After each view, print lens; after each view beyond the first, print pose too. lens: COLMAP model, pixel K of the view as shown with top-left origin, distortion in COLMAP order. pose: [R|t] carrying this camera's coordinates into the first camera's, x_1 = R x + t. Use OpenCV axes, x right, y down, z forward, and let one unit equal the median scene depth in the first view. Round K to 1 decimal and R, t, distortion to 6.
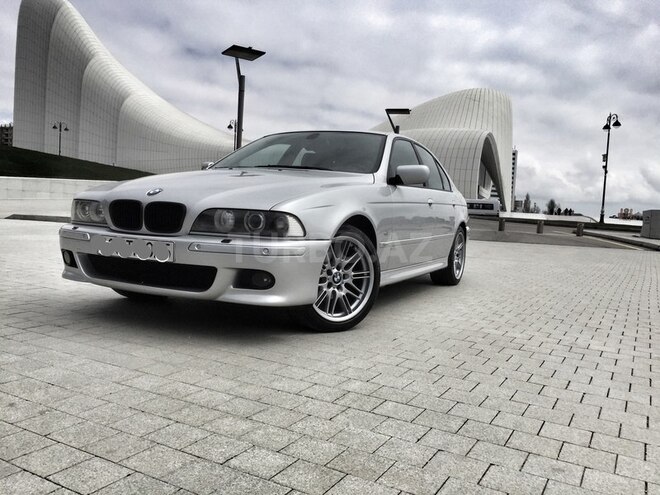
lens RADIAL K [[561.5, 0, 329.8], [0, 561.5, 248.7], [0, 0, 1]] dist [0.046894, -0.044191]
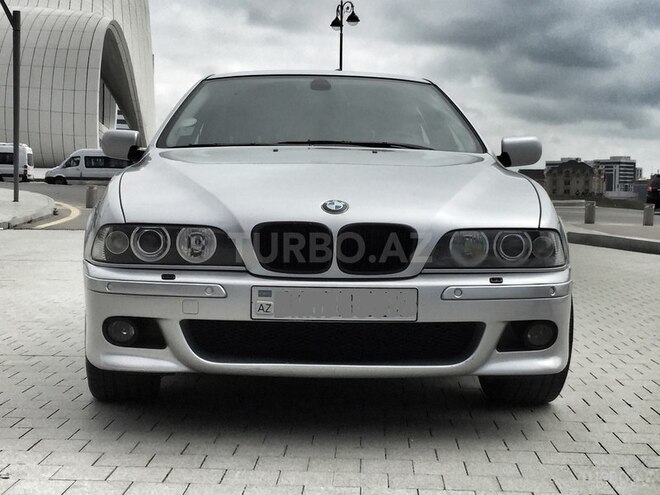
lens RADIAL K [[1128.2, 0, 330.3], [0, 1128.2, 246.7], [0, 0, 1]] dist [0.084301, 0.000000]
pose [[0.863566, -0.065616, 0.499949, -0.597820], [0.063032, 0.997767, 0.022076, -0.055681], [-0.500281, 0.012449, 0.865773, -0.015447]]
